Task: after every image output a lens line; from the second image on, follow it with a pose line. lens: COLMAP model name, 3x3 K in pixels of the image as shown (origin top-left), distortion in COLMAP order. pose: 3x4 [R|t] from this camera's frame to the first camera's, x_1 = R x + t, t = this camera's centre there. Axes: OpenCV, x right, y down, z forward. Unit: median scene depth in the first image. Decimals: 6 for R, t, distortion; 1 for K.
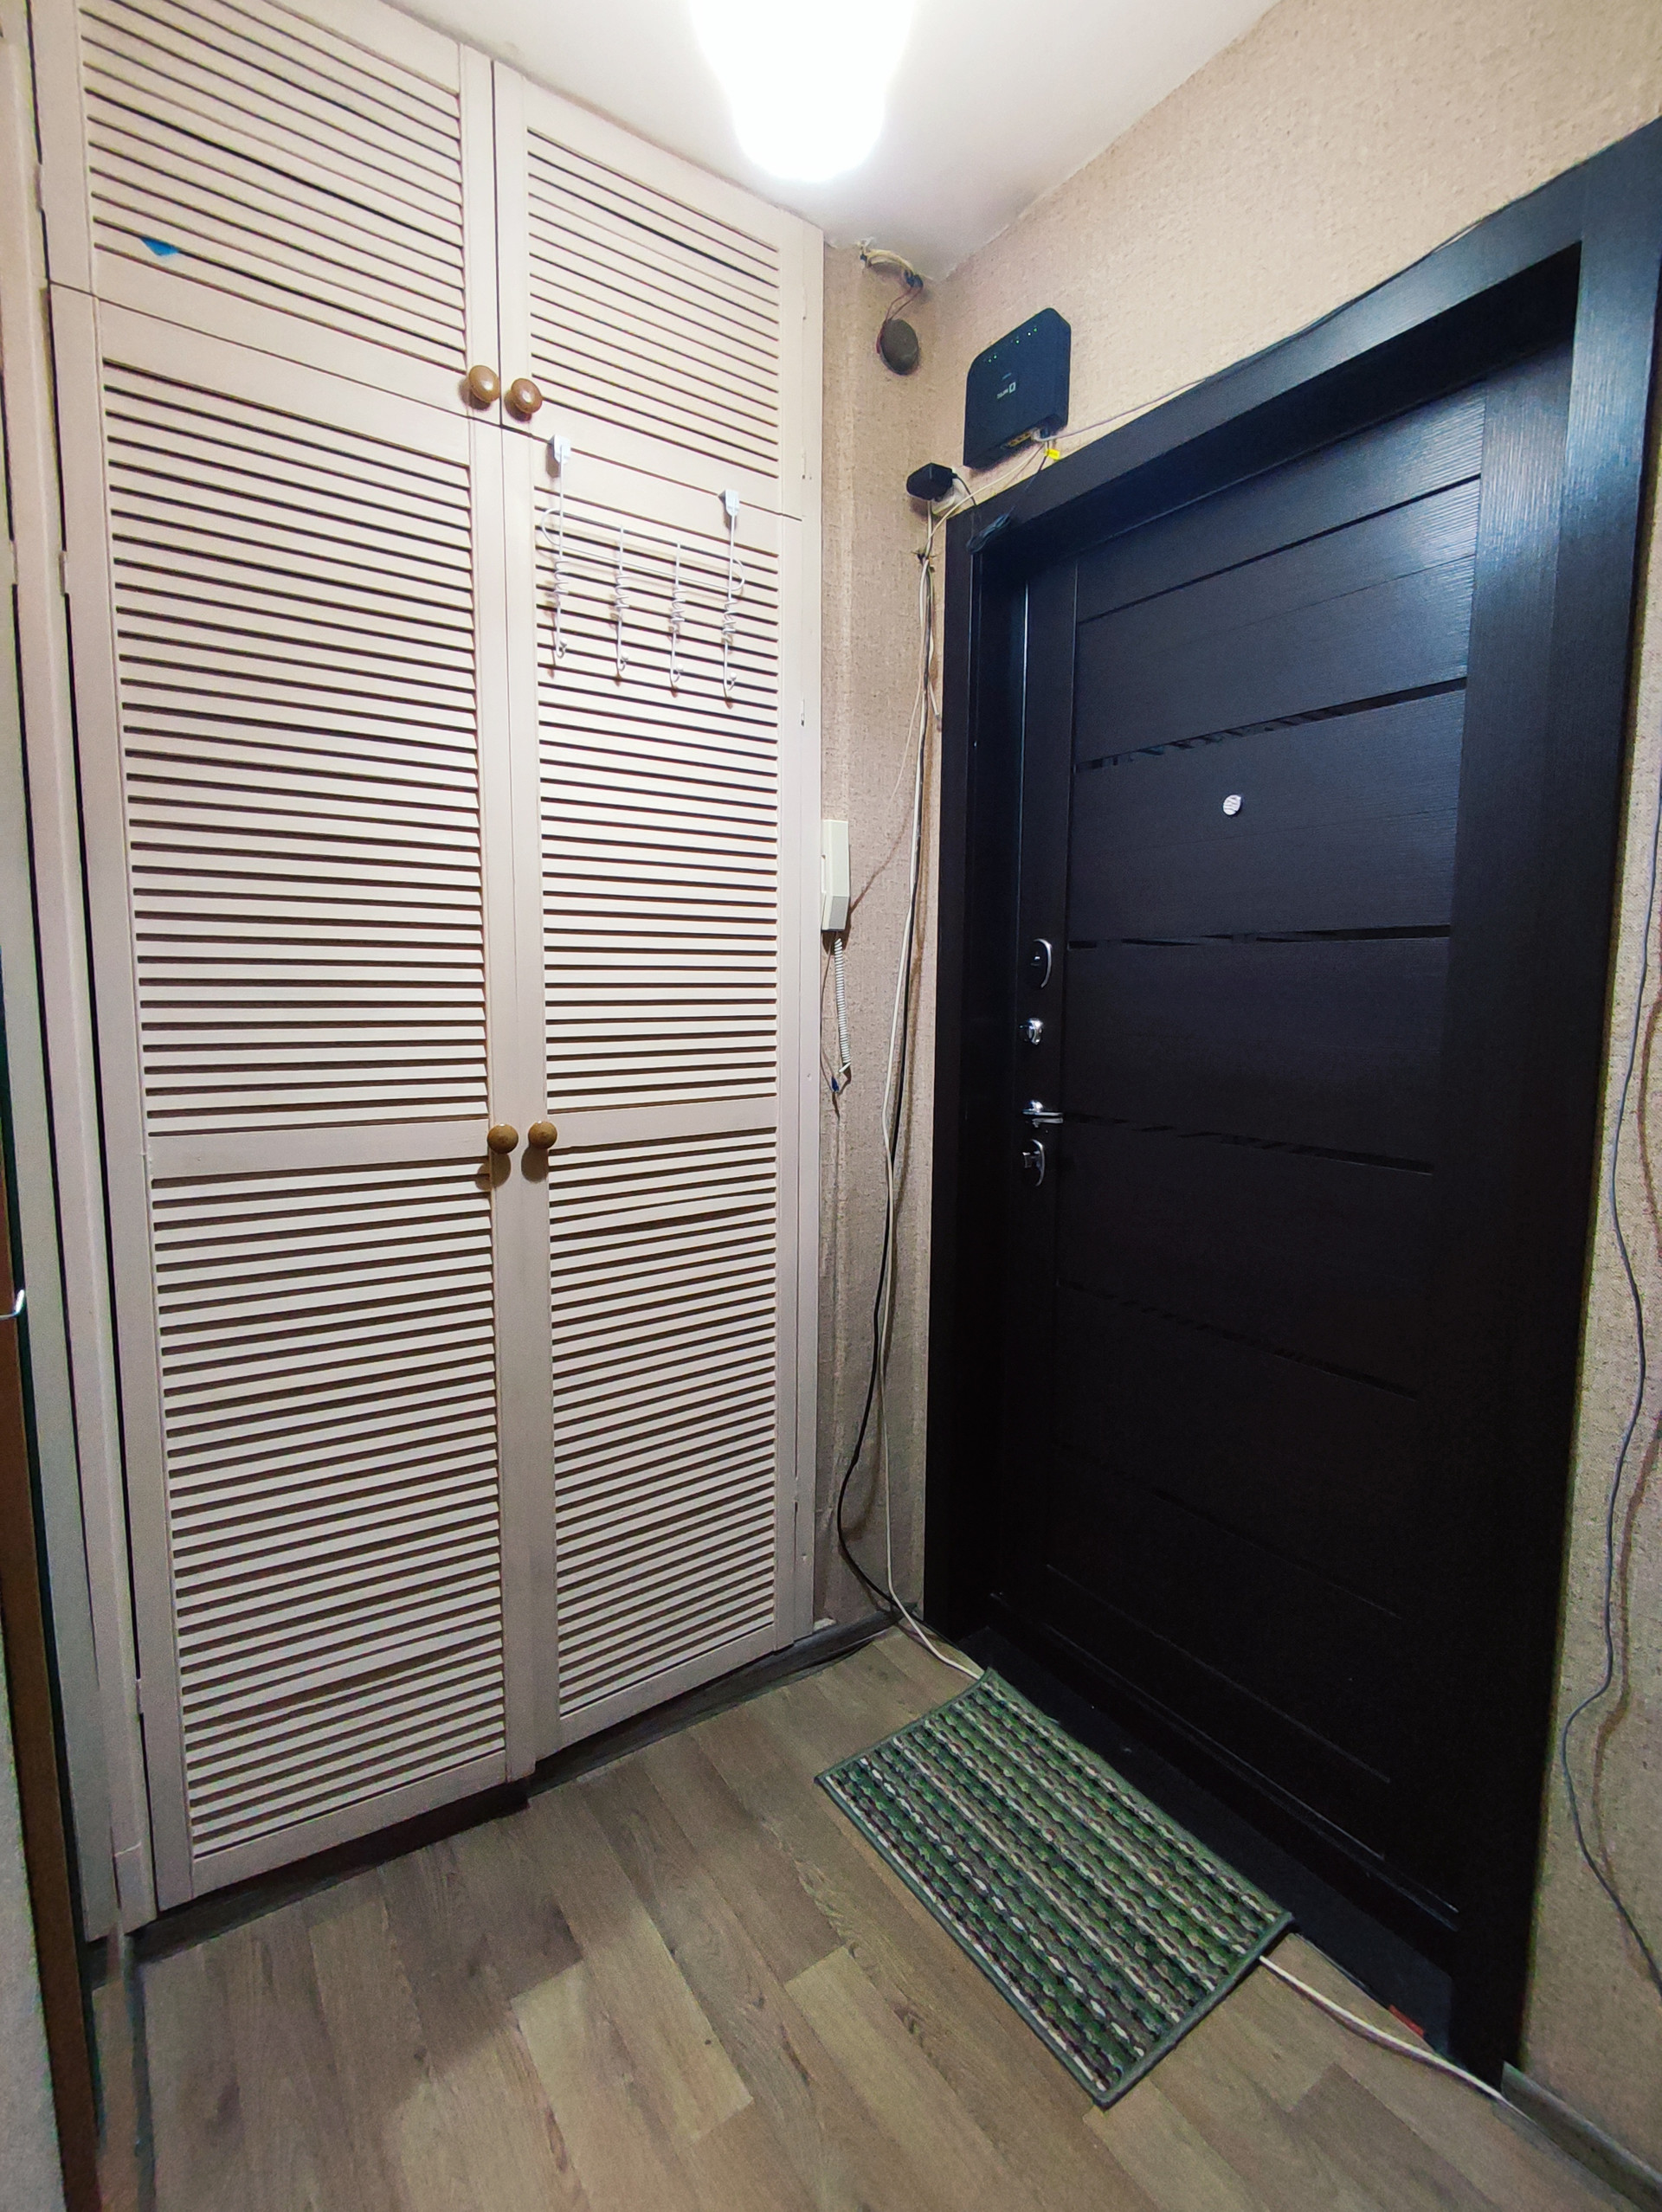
lens RADIAL K [[1007.5, 0, 843.3], [0, 1007.5, 1085.4], [0, 0, 1]] dist [-0.003647, -0.001982]
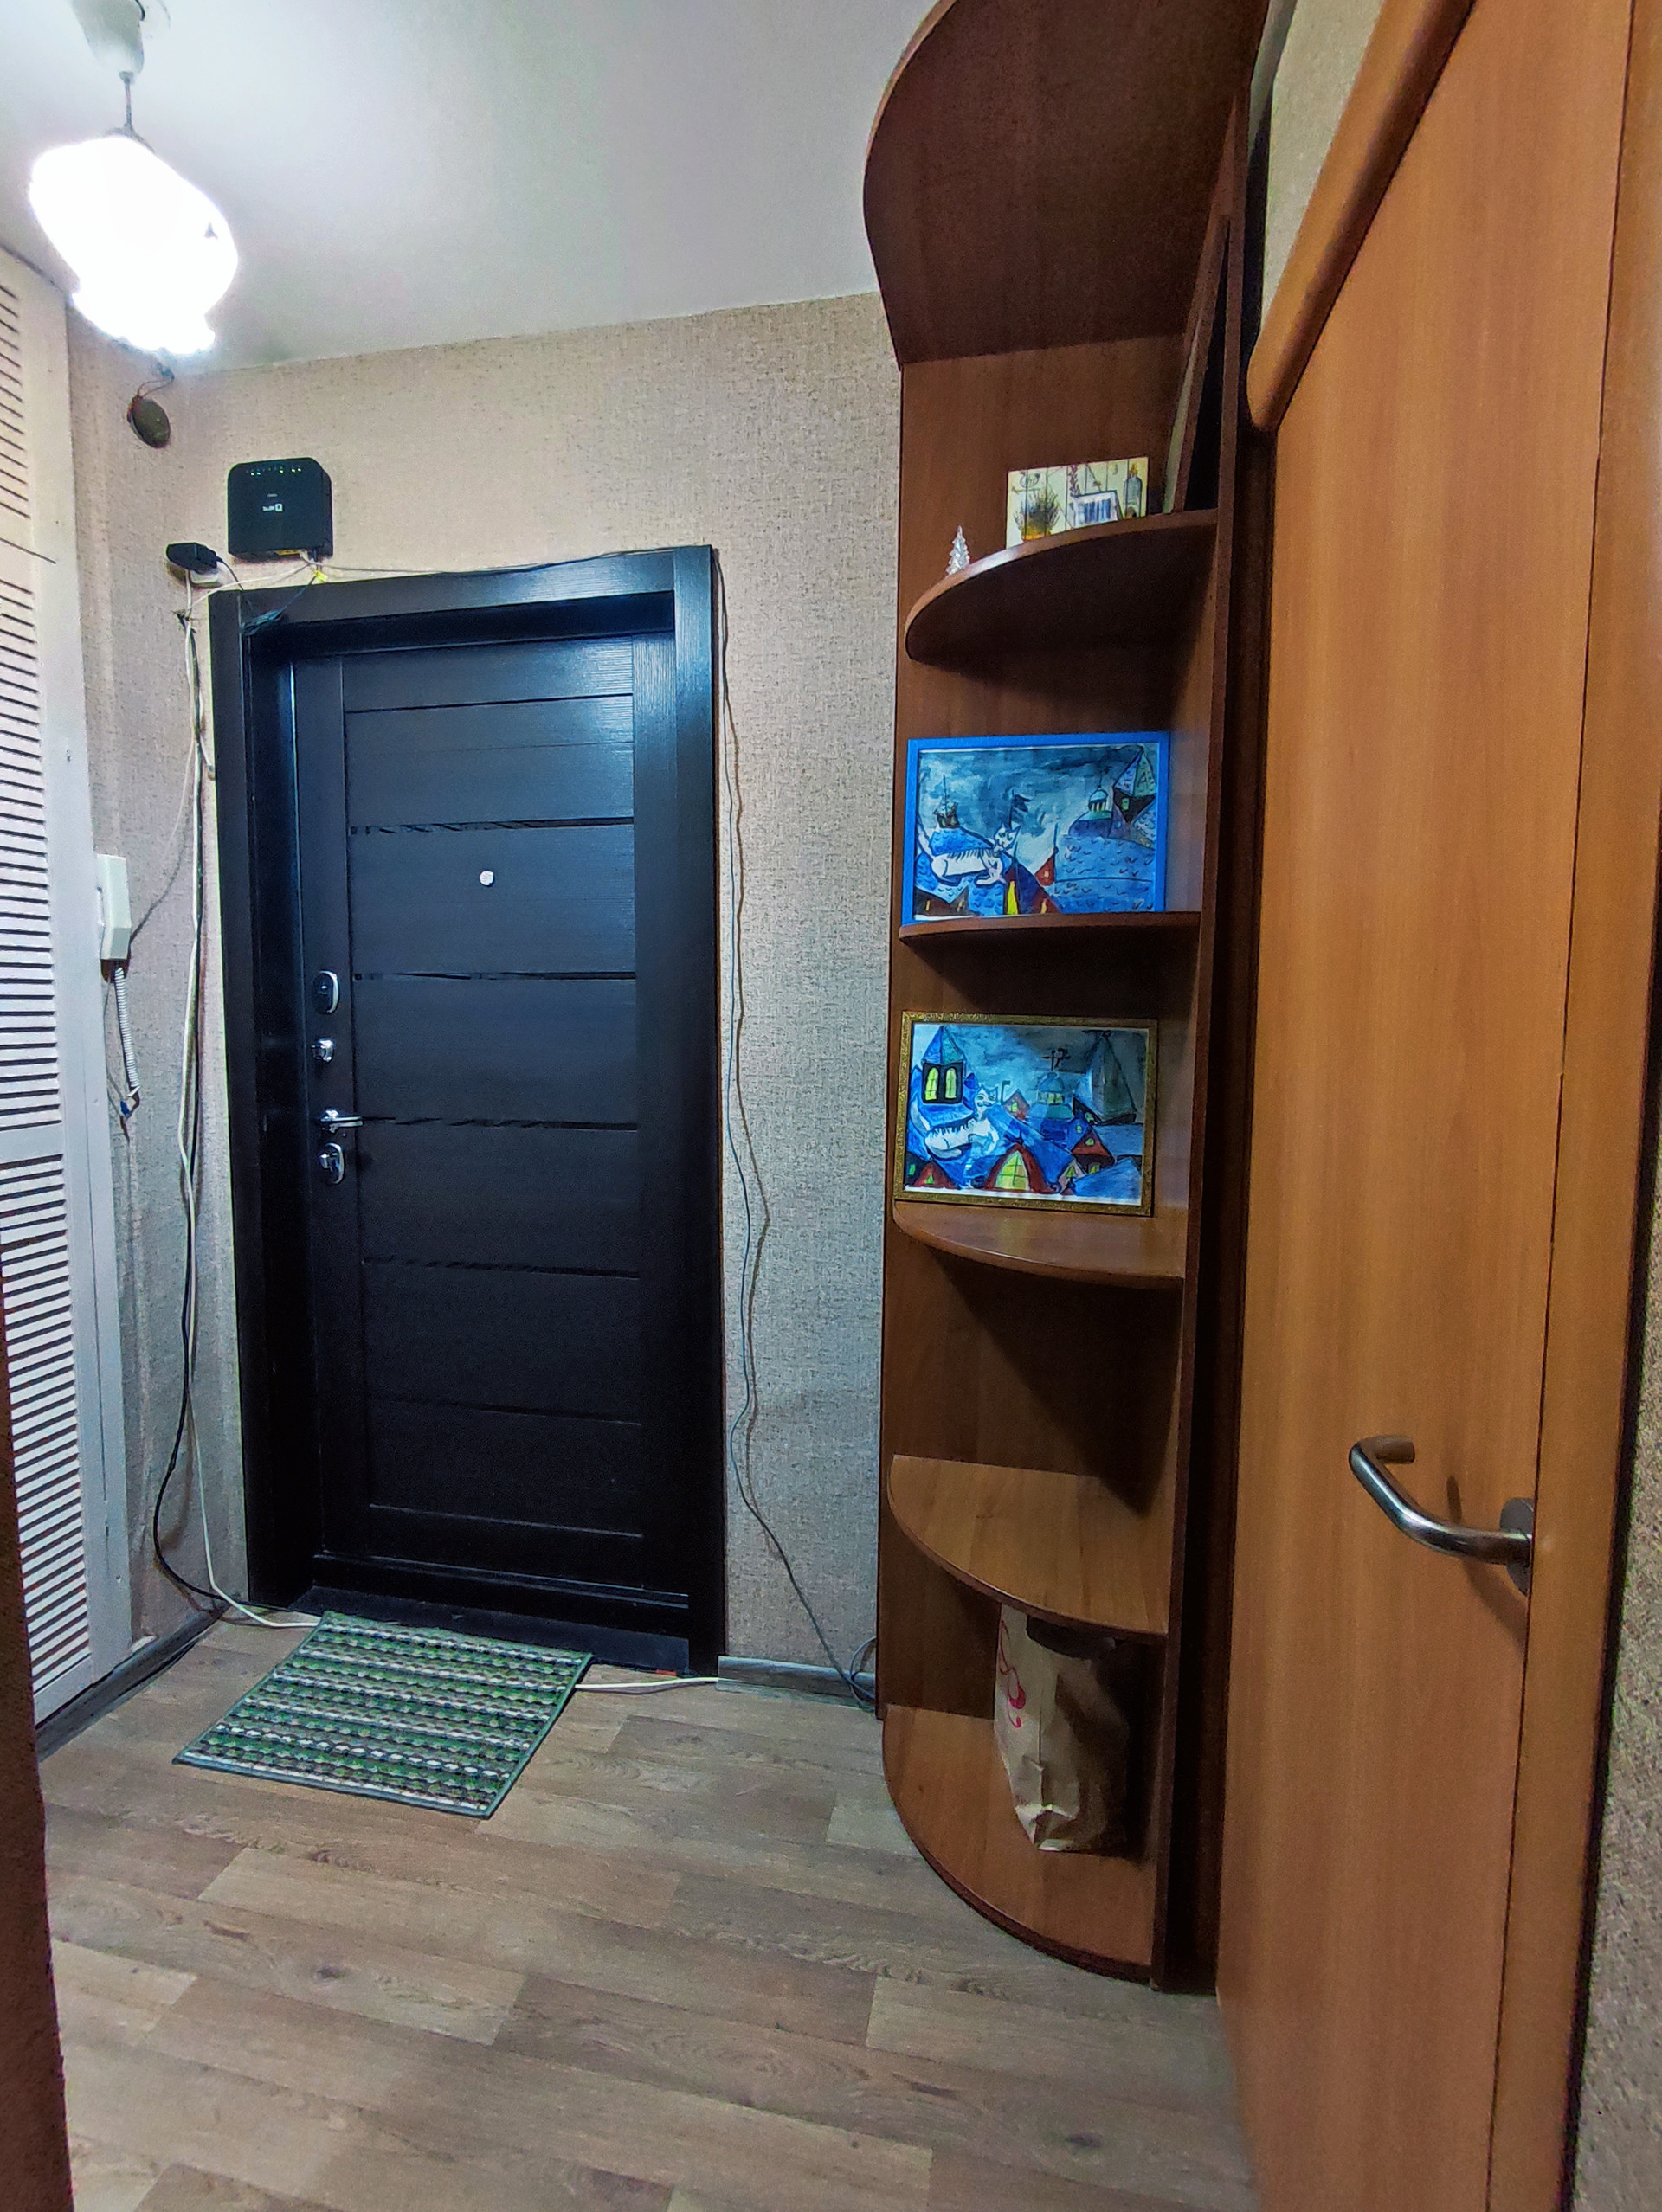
lens RADIAL K [[1007.5, 0, 837.2], [0, 1007.5, 1090.5], [0, 0, 1]] dist [-0.003647, -0.001982]
pose [[0.727189, -0.063318, 0.683511, -0.187294], [0.071206, 0.997323, 0.016632, 0.016370], [-0.682734, 0.036575, 0.729751, -0.262648]]
